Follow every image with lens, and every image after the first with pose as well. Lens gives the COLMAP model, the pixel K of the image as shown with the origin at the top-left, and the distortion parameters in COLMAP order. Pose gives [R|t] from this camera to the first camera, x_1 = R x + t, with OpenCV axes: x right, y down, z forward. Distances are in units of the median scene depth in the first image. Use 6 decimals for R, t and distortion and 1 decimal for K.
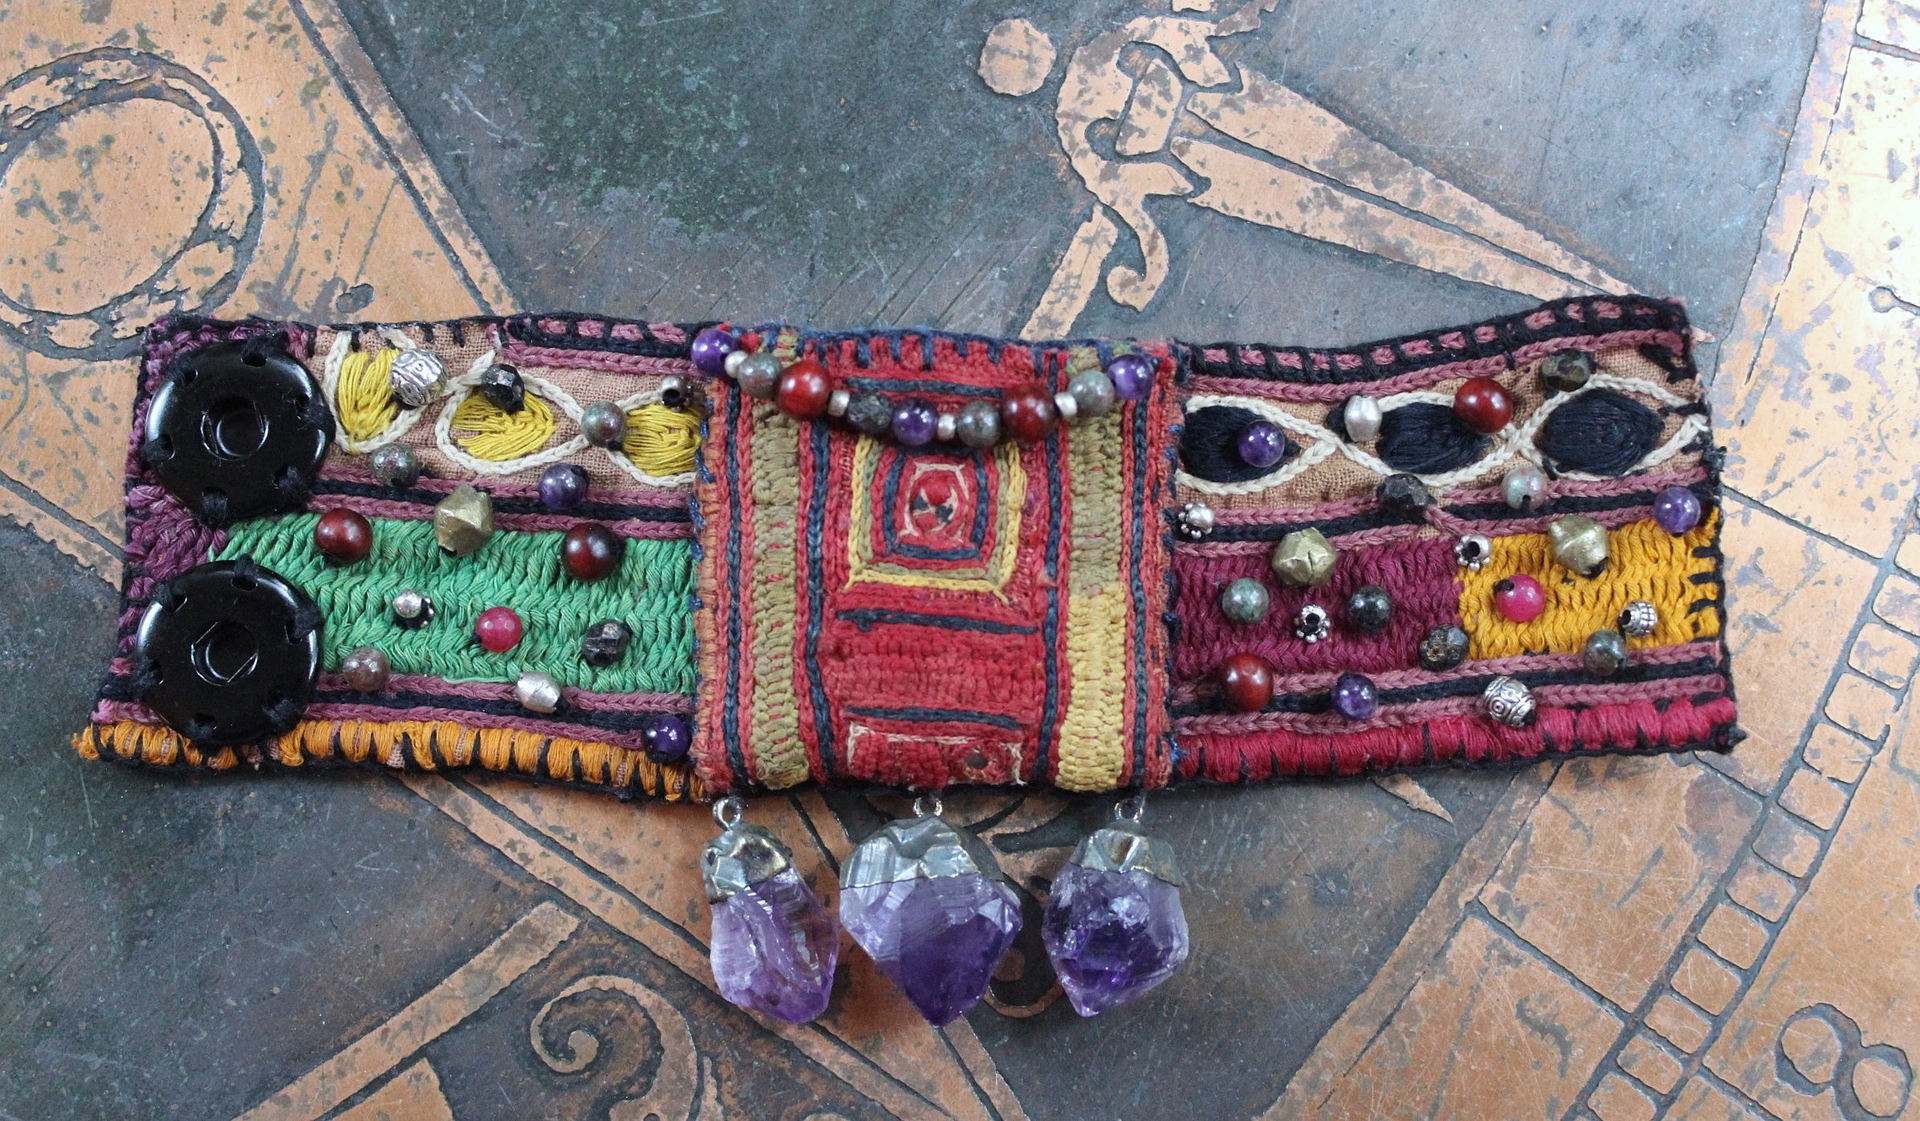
lens RADIAL K [[2821.4, 0, 955.1], [0, 2821.4, 501.0], [0, 0, 1]] dist [-0.063111, 0.060980]
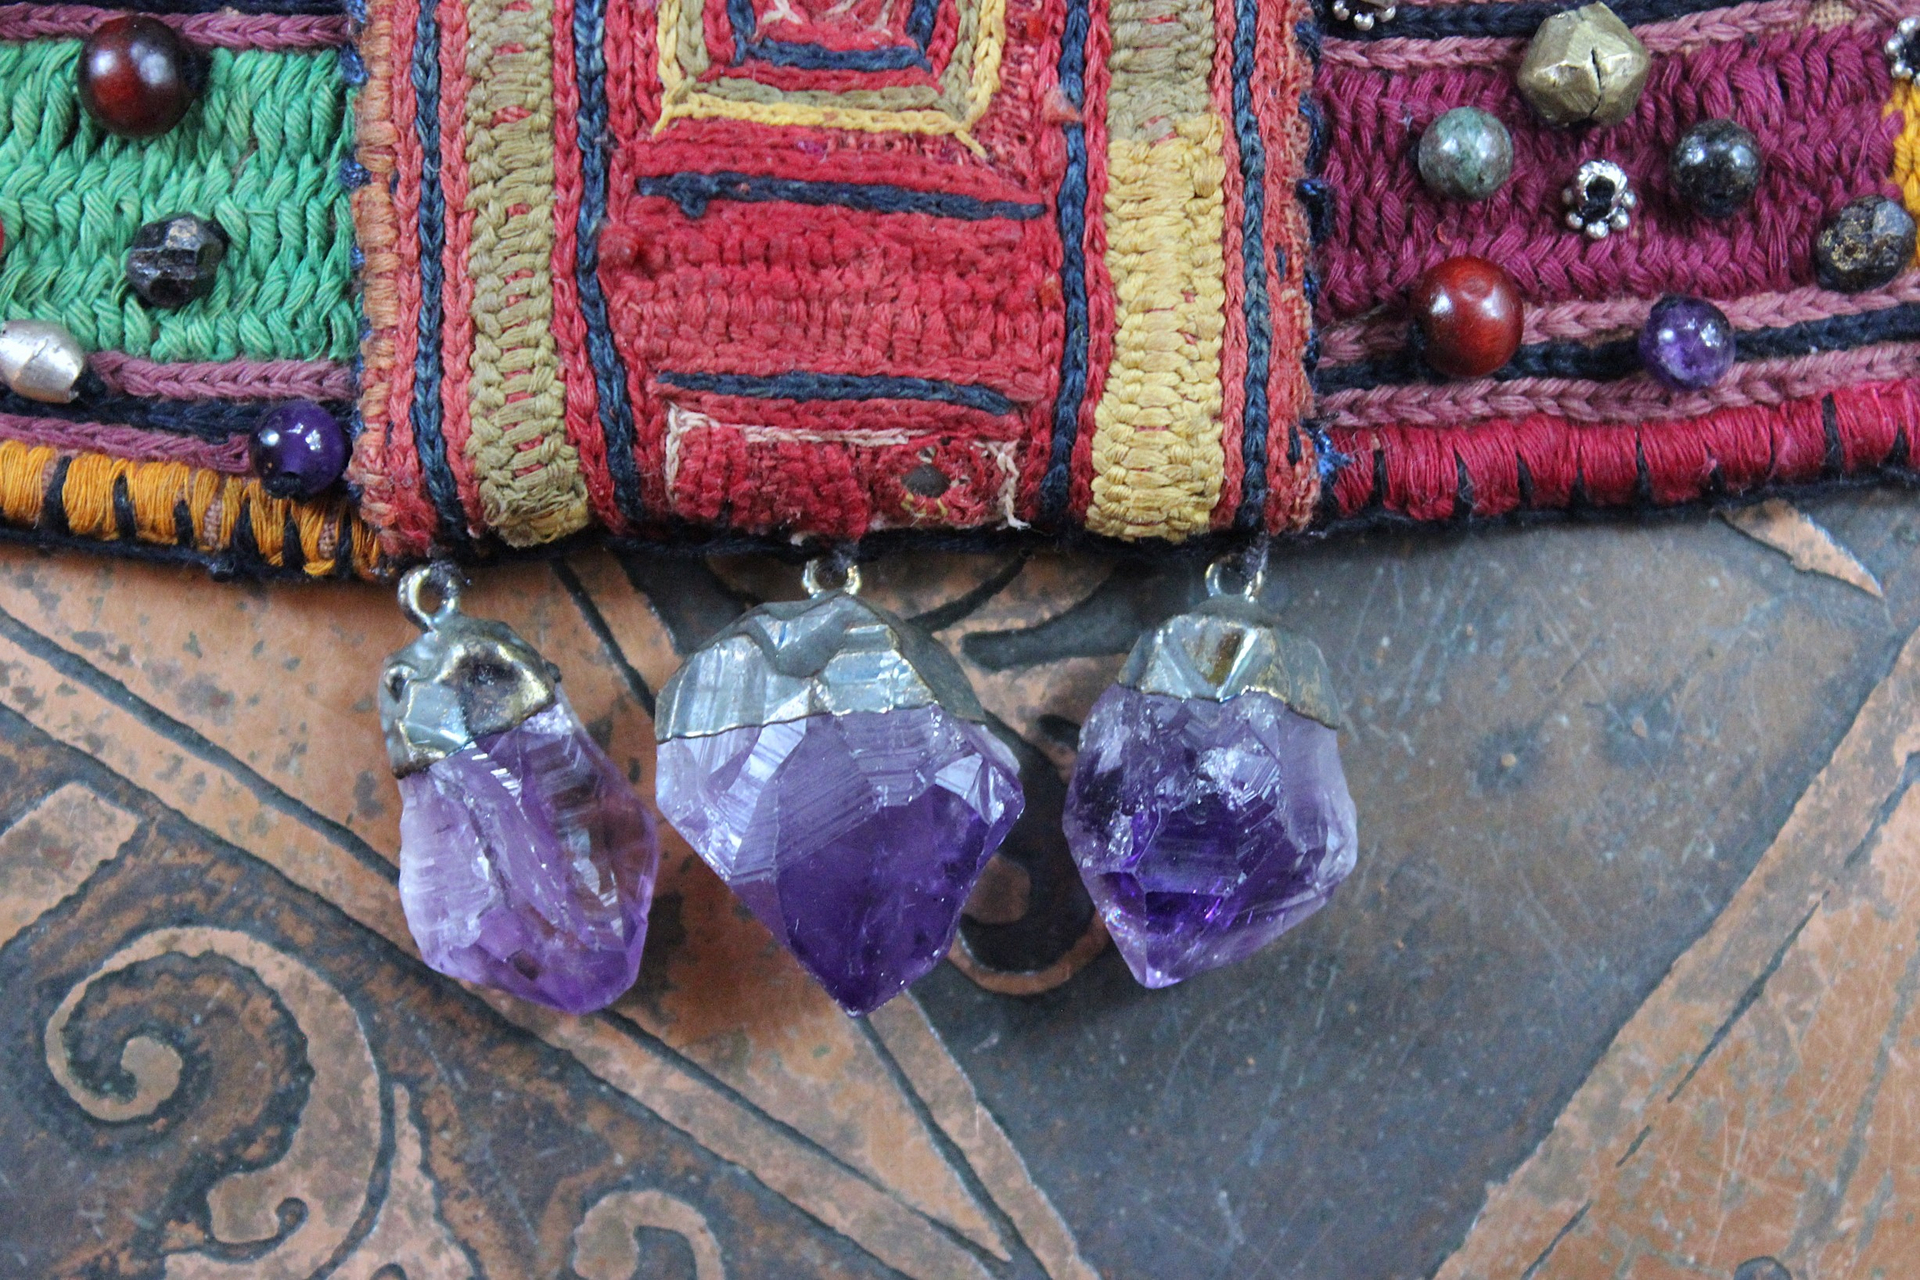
lens RADIAL K [[4316.5, 0, 960.0], [0, 4316.5, 640.0], [0, 0, 1]] dist [0.020907, 0.198213]
pose [[0.999825, -0.016305, 0.009139, 0.005976], [0.015491, 0.996431, 0.082979, 0.056373], [-0.010459, -0.082823, 0.996509, 0.237878]]
